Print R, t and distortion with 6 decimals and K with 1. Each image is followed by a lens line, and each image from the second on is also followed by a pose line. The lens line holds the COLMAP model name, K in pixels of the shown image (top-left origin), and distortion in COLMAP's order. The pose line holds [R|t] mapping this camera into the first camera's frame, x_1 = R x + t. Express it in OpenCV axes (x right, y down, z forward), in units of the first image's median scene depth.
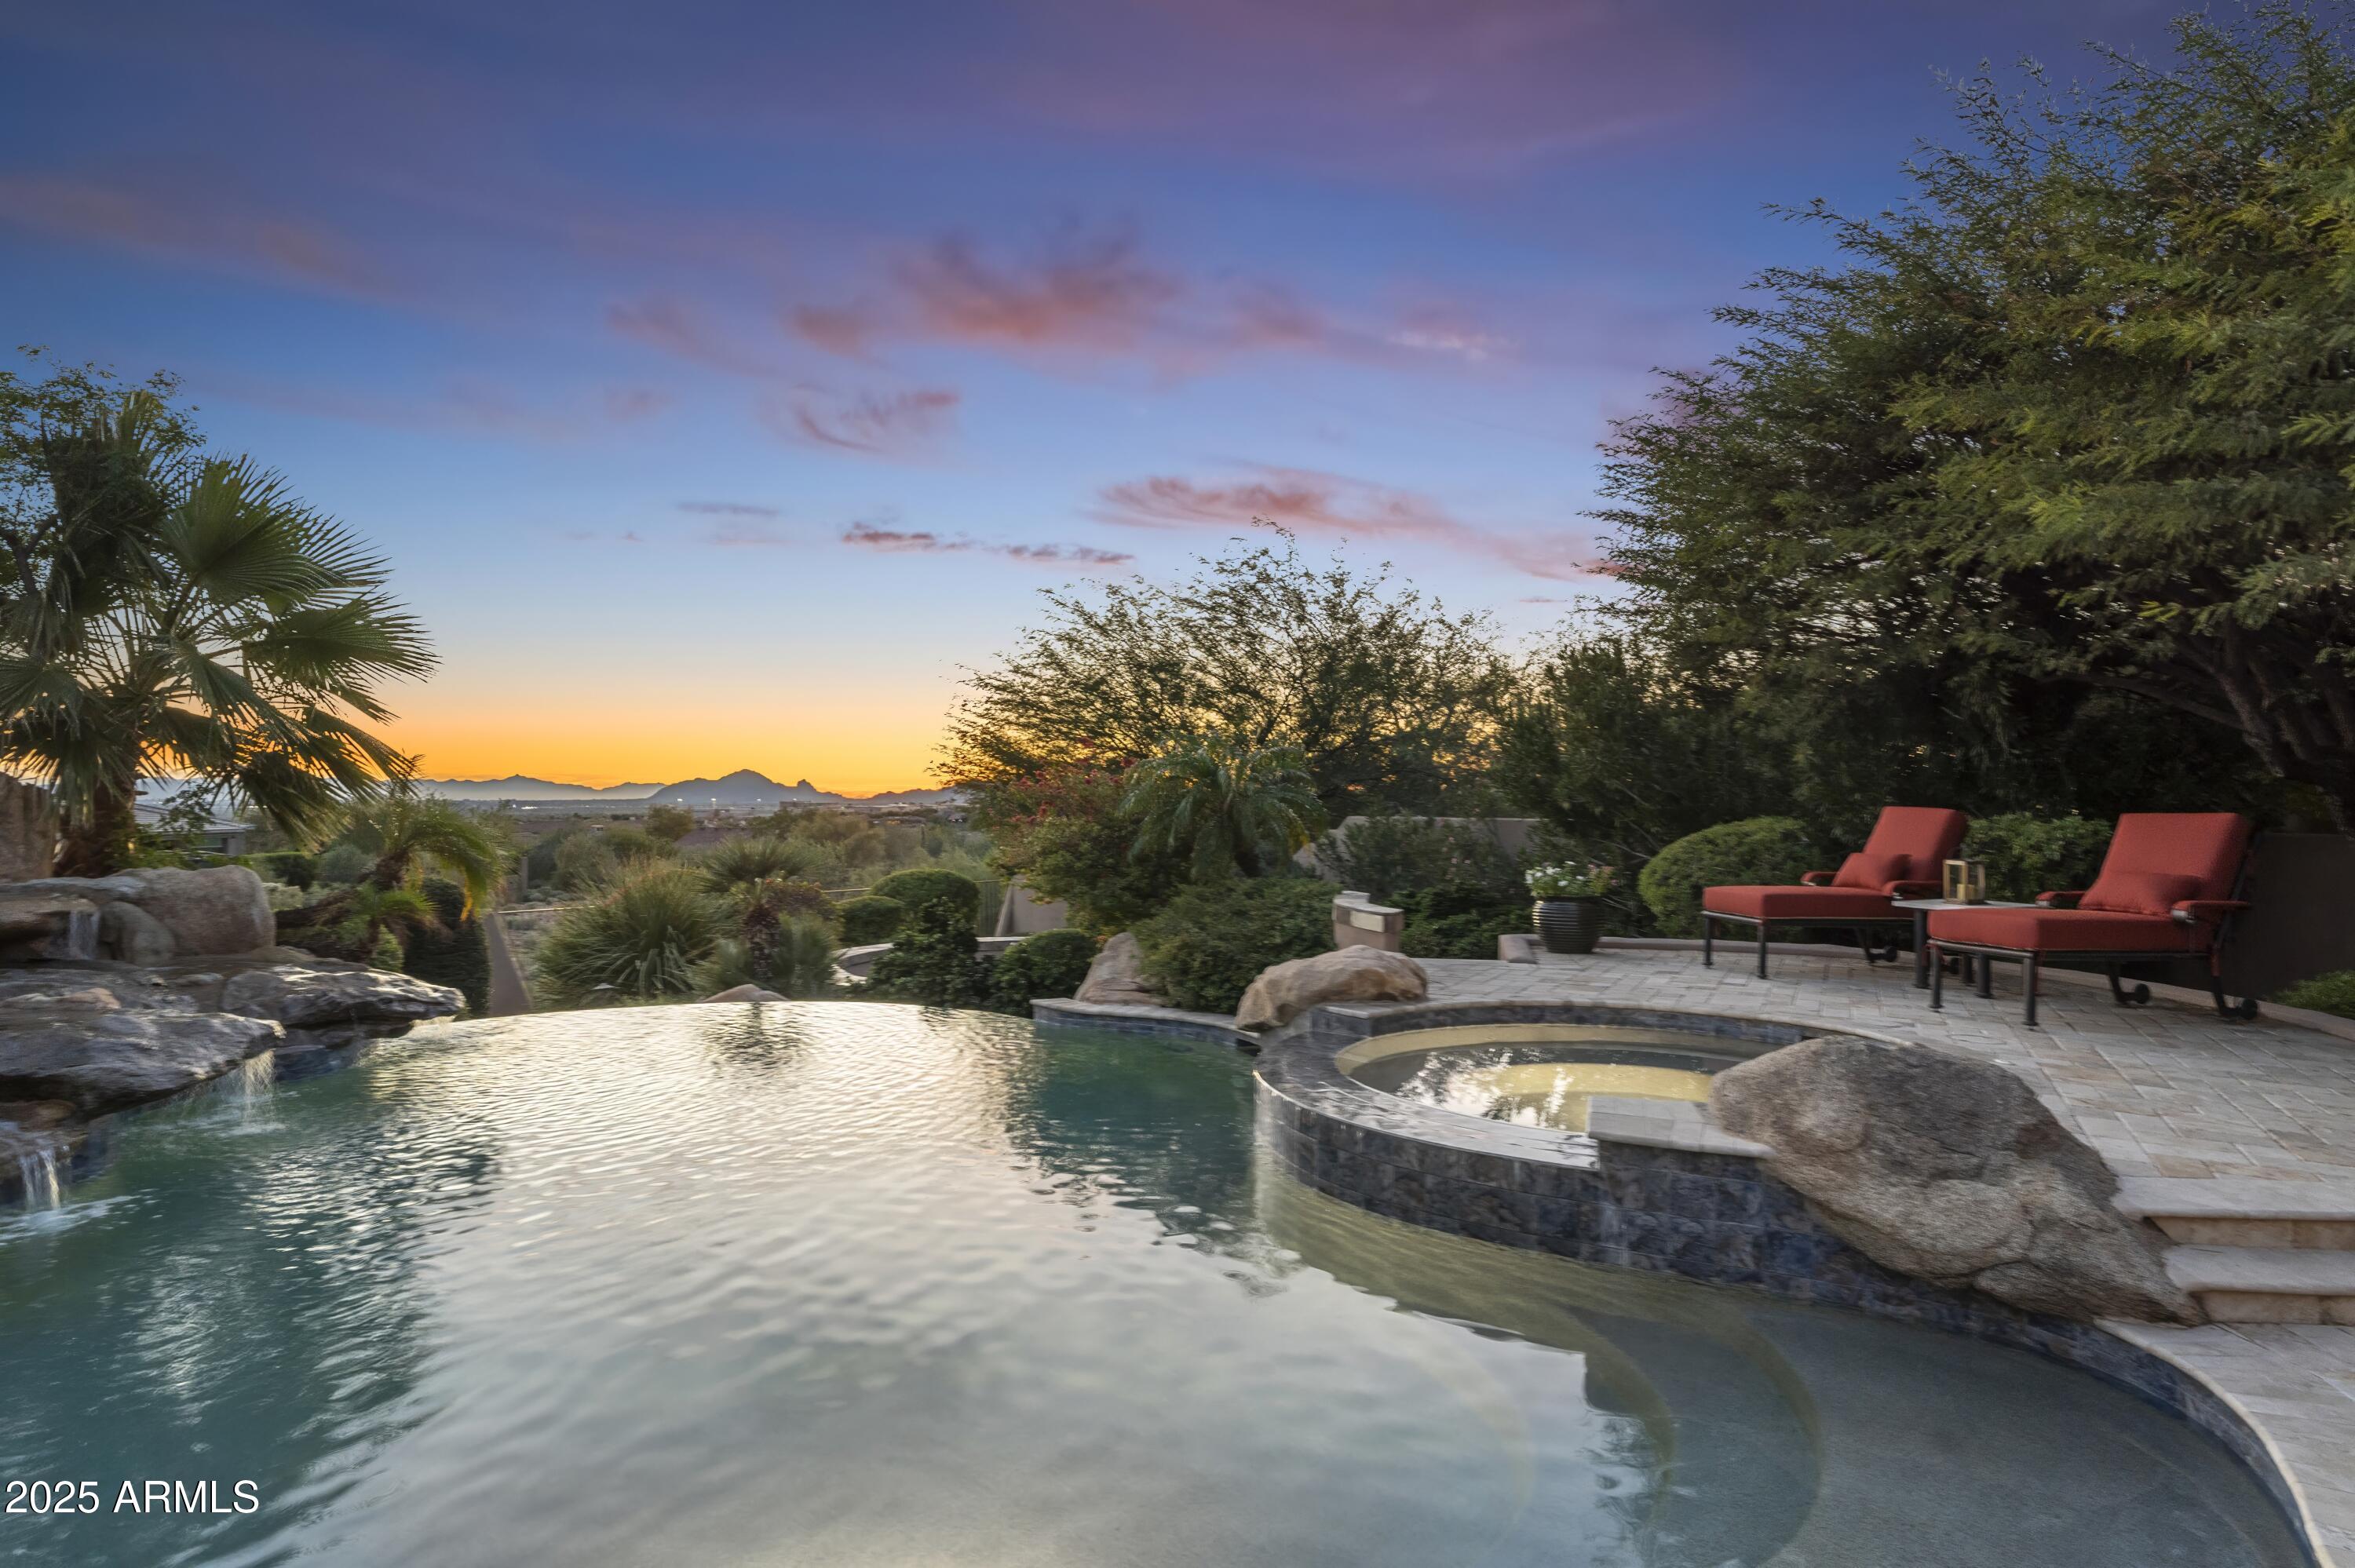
lens RADIAL K [[1364.6, 0, 1176.1], [0, 1364.6, 779.6], [0, 0, 1]] dist [-0.000903, 0.001002]
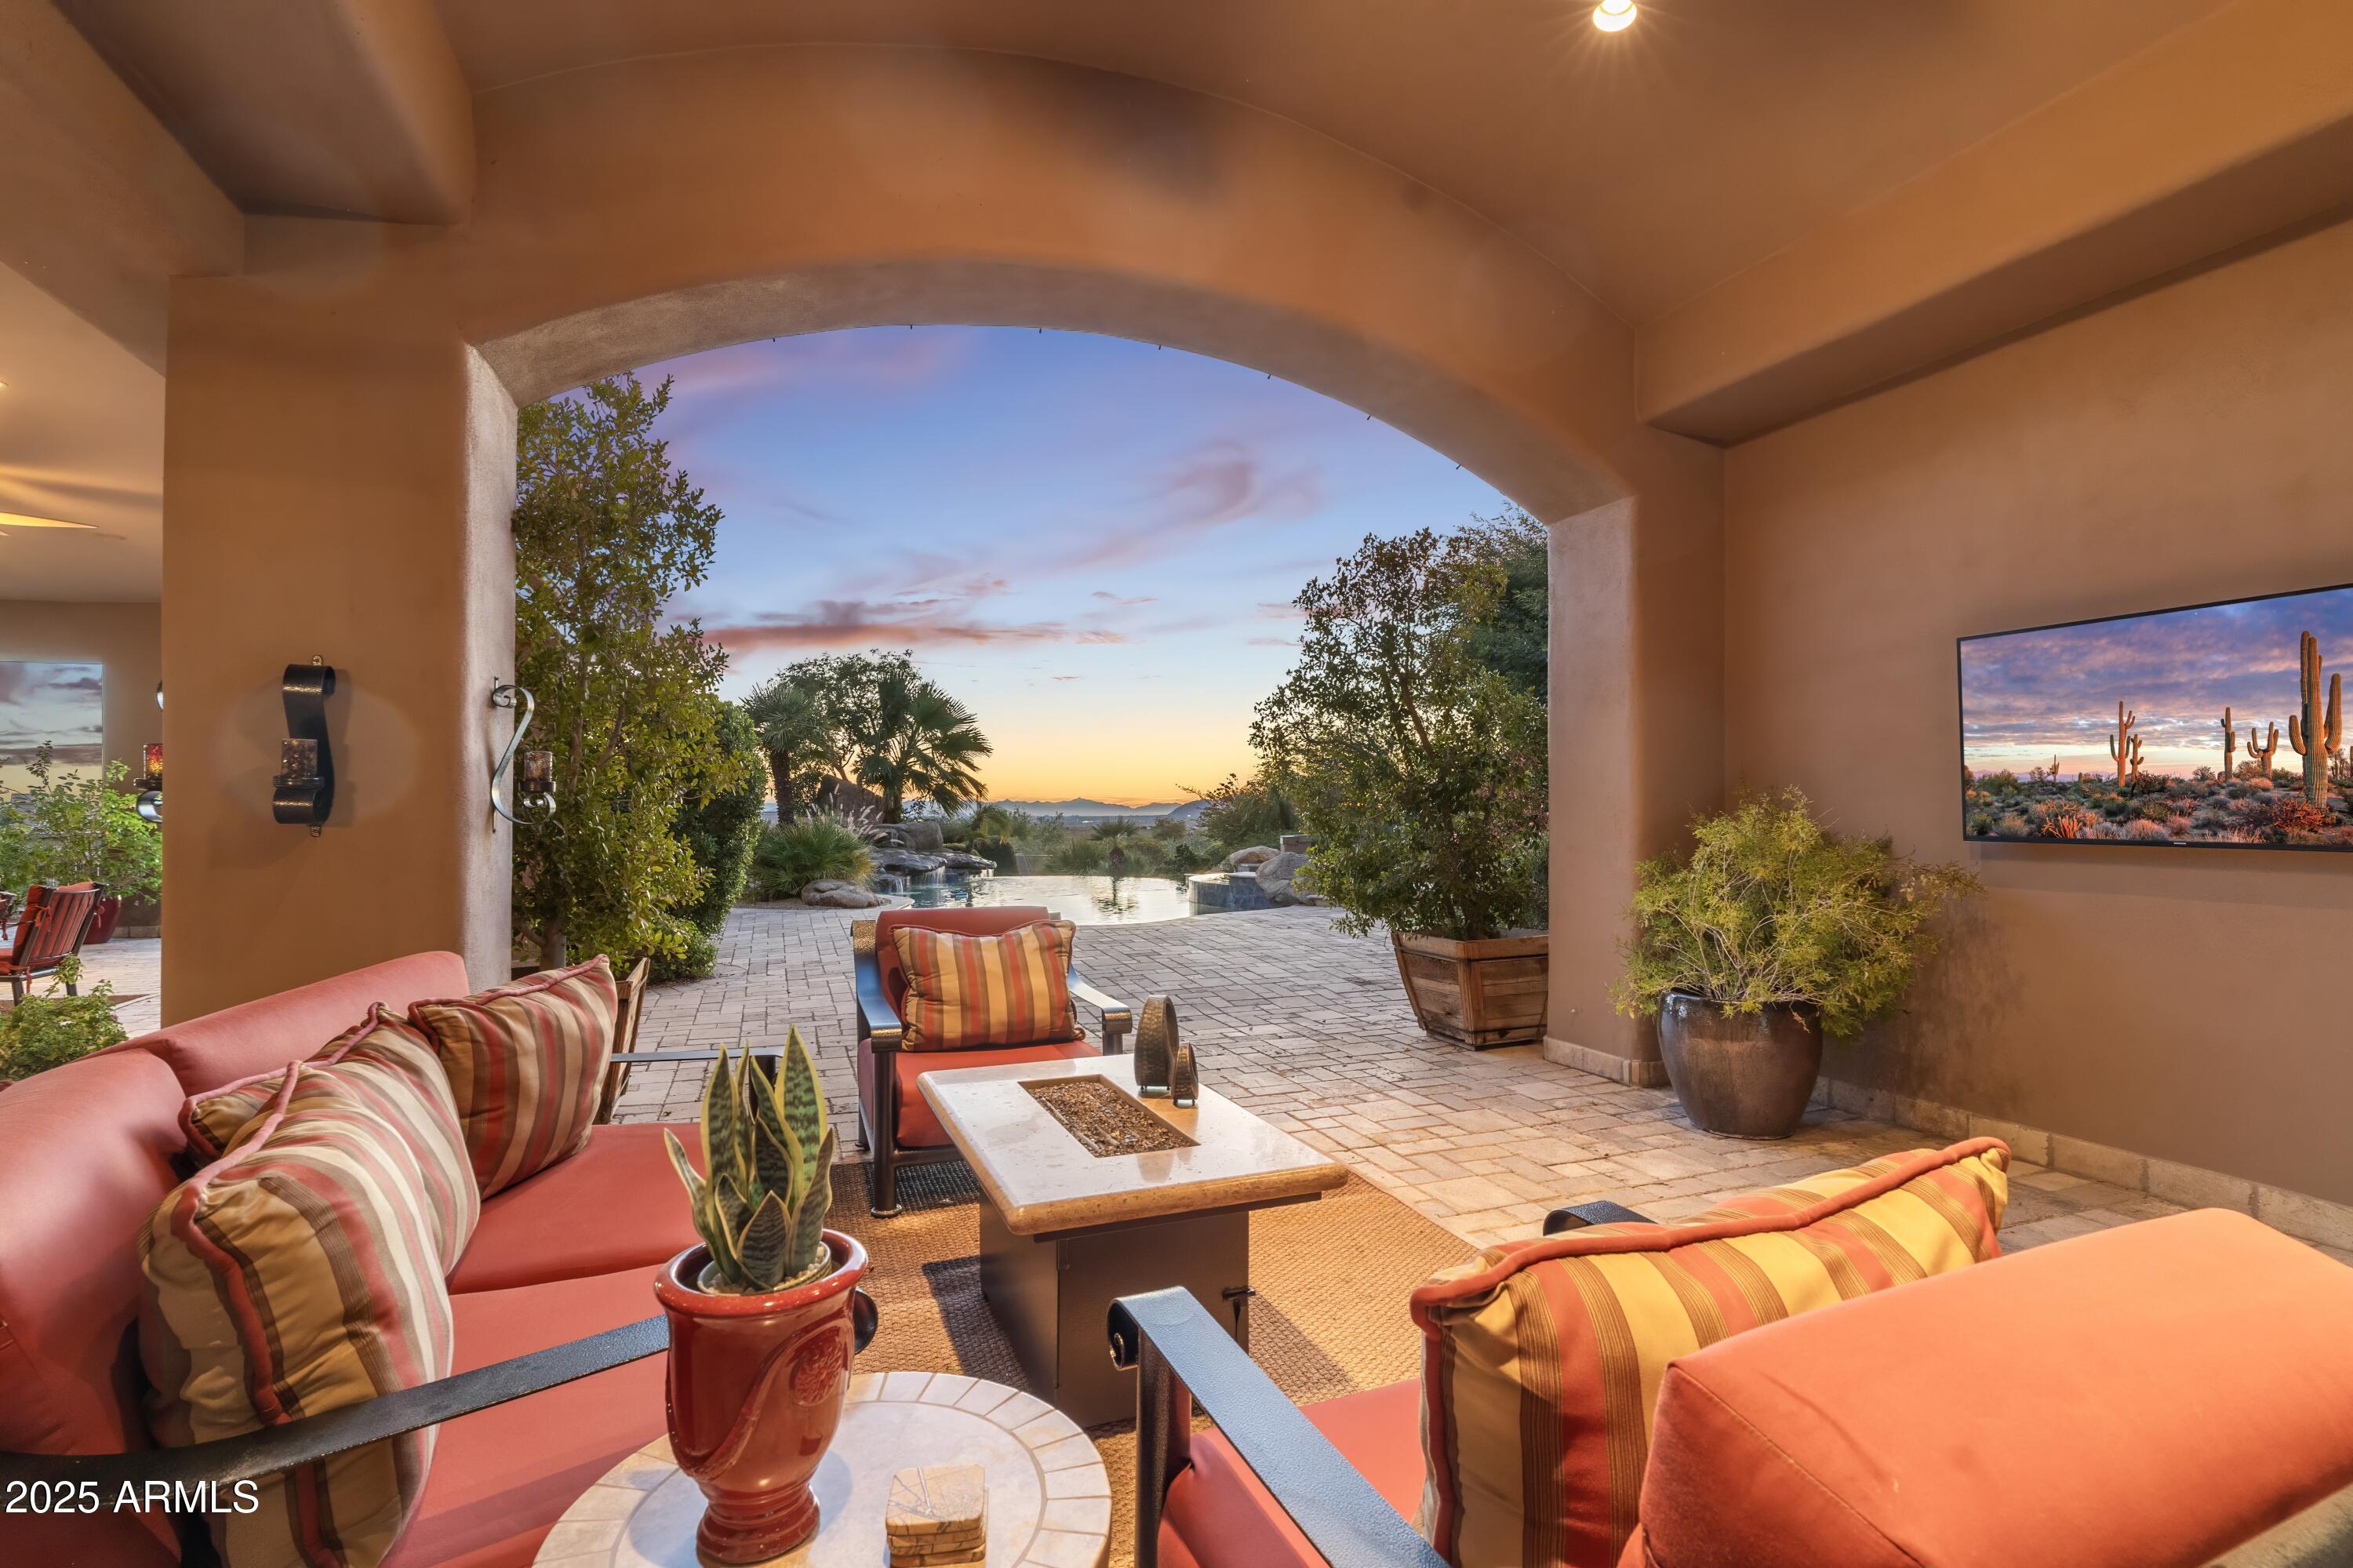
lens RADIAL K [[1068.2, 0, 1177.5], [0, 1068.2, 786.9], [0, 0, 1]] dist [-0.004673, -0.000384]
pose [[0.938149, -0.002451, -0.346223, 0.573892], [-0.001752, 0.999929, -0.011826, 0.012199], [0.346227, 0.011701, 0.938078, -0.923815]]
